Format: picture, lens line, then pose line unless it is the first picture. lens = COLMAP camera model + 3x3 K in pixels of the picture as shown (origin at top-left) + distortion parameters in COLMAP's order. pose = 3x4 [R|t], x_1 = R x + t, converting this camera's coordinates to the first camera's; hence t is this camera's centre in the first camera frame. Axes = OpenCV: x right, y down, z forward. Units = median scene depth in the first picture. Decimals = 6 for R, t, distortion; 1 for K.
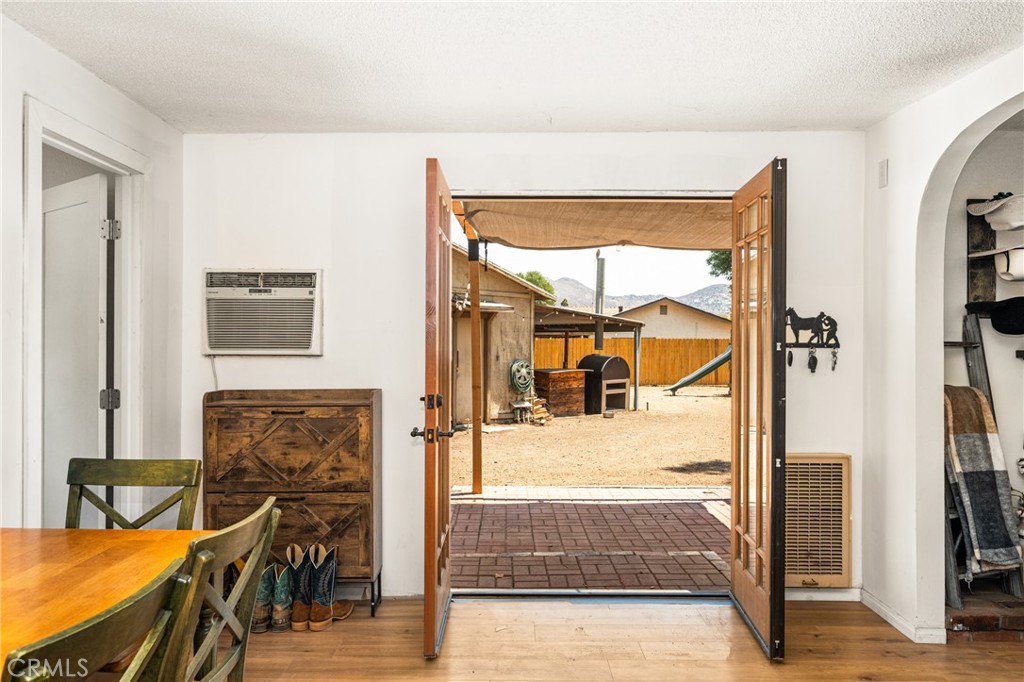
lens RADIAL K [[757.0, 0, 512.4], [0, 757.0, 333.5], [0, 0, 1]] dist [-0.013632, -0.005675]
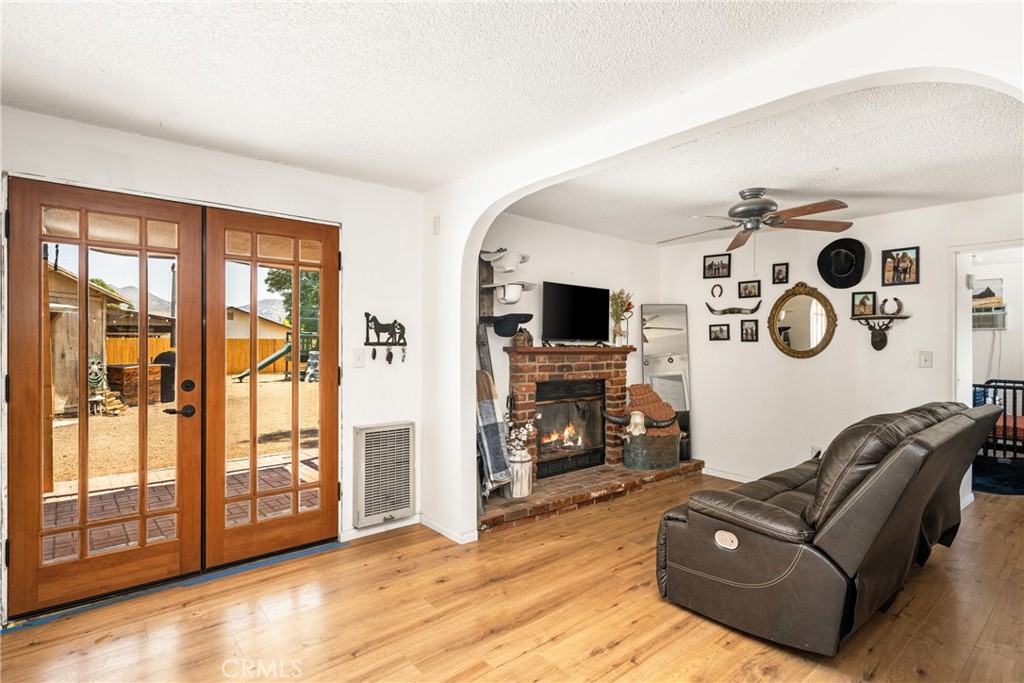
lens RADIAL K [[511.3, 0, 512.5], [0, 511.3, 343.9], [0, 0, 1]] dist [-0.000058, -0.001586]
pose [[0.755593, -0.002099, 0.655038, -0.040424], [-0.008707, 0.999874, 0.013247, 0.001335], [-0.654983, -0.015713, 0.755480, 0.153793]]
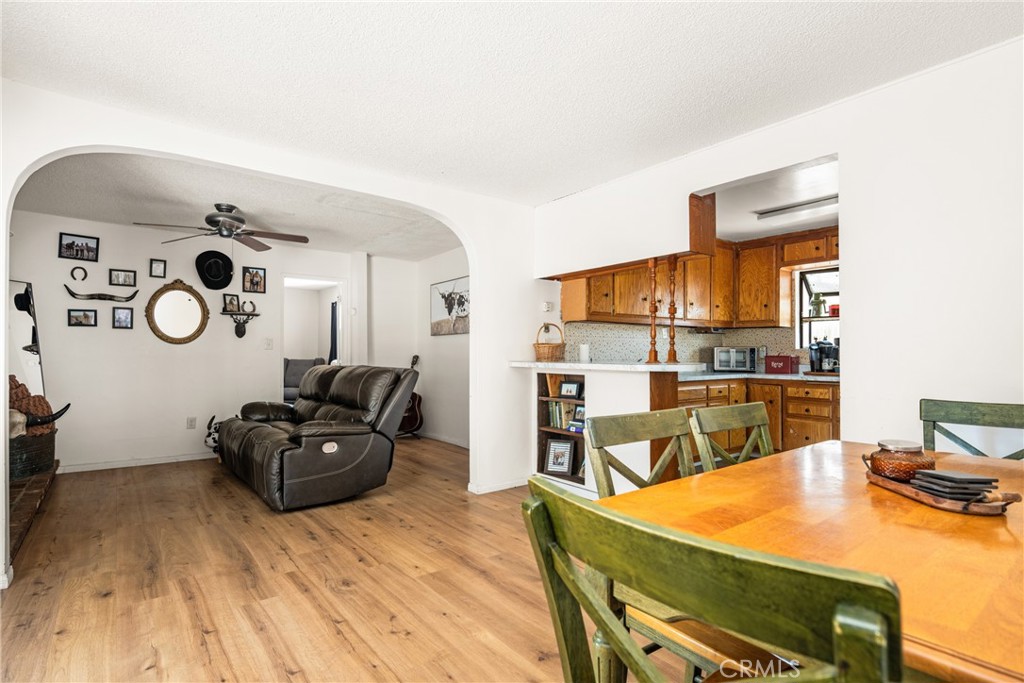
lens RADIAL K [[511.3, 0, 515.7], [0, 511.3, 342.8], [0, 0, 1]] dist [-0.000058, -0.001586]
pose [[-0.633049, 0.012391, 0.774013, -0.415955], [-0.012334, 0.999584, -0.026090, 0.066645], [-0.774014, -0.026063, -0.632632, 0.790900]]
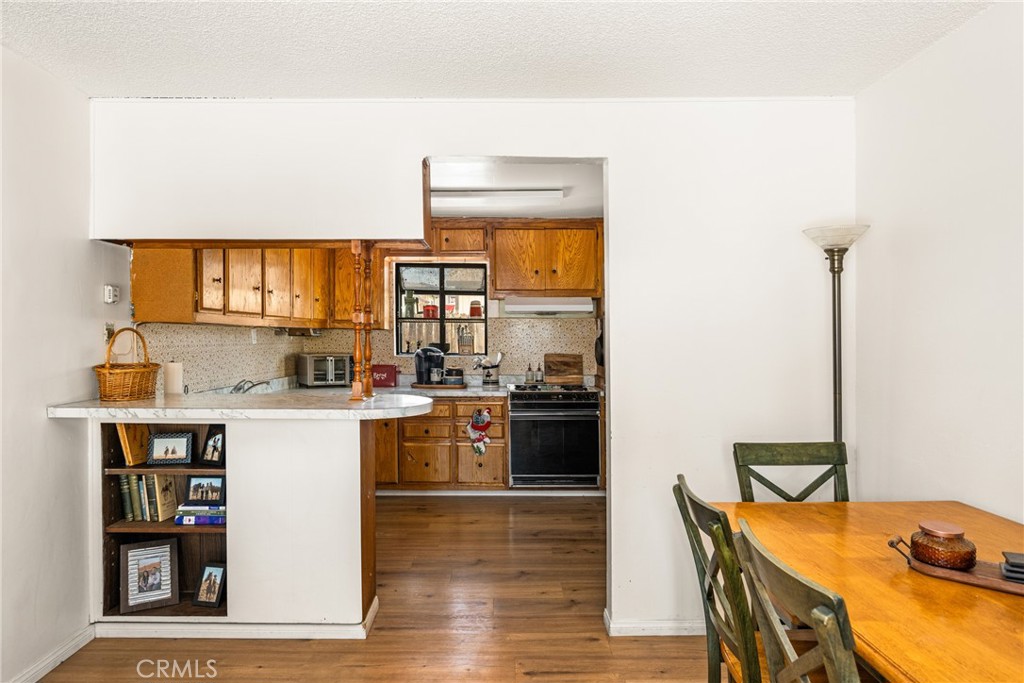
lens RADIAL K [[639.1, 0, 497.9], [0, 639.1, 334.5], [0, 0, 1]] dist [-0.003097, -0.002328]
pose [[-0.999888, -0.010713, -0.010480, -0.008911], [-0.010514, 0.999767, -0.018854, 0.009357], [0.010680, -0.018742, -0.999767, 0.772873]]
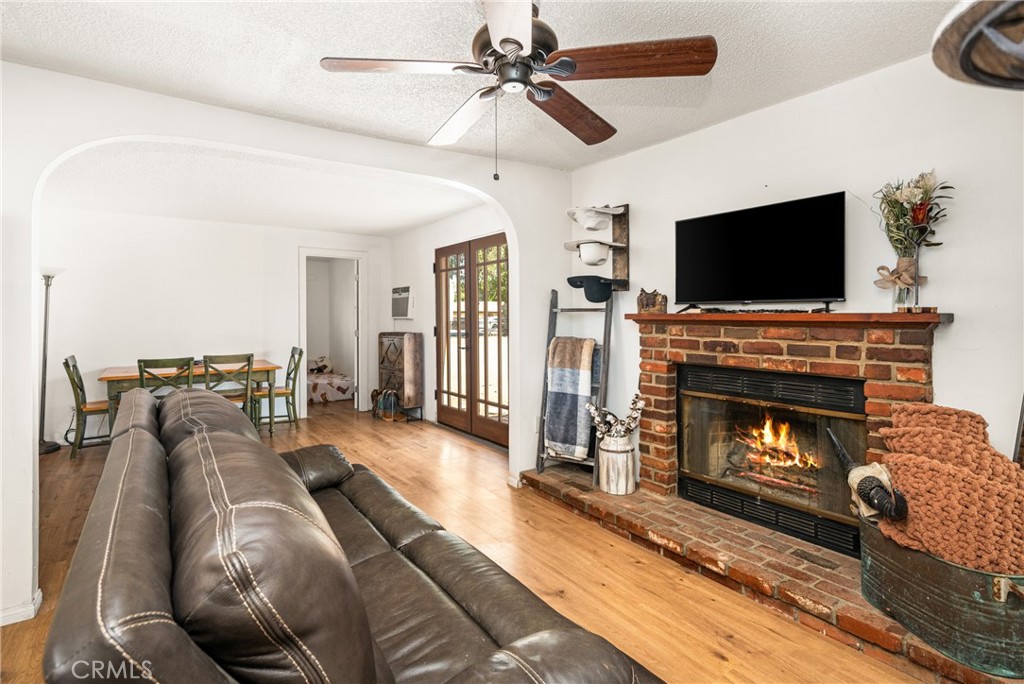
lens RADIAL K [[488.6, 0, 493.4], [0, 488.6, 313.5], [0, 0, 1]] dist [0.002587, -0.000580]
pose [[0.577666, -0.012391, -0.816179, 1.252022], [0.020307, 0.999793, -0.000806, 0.017781], [0.816021, -0.016109, 0.577798, 0.284867]]
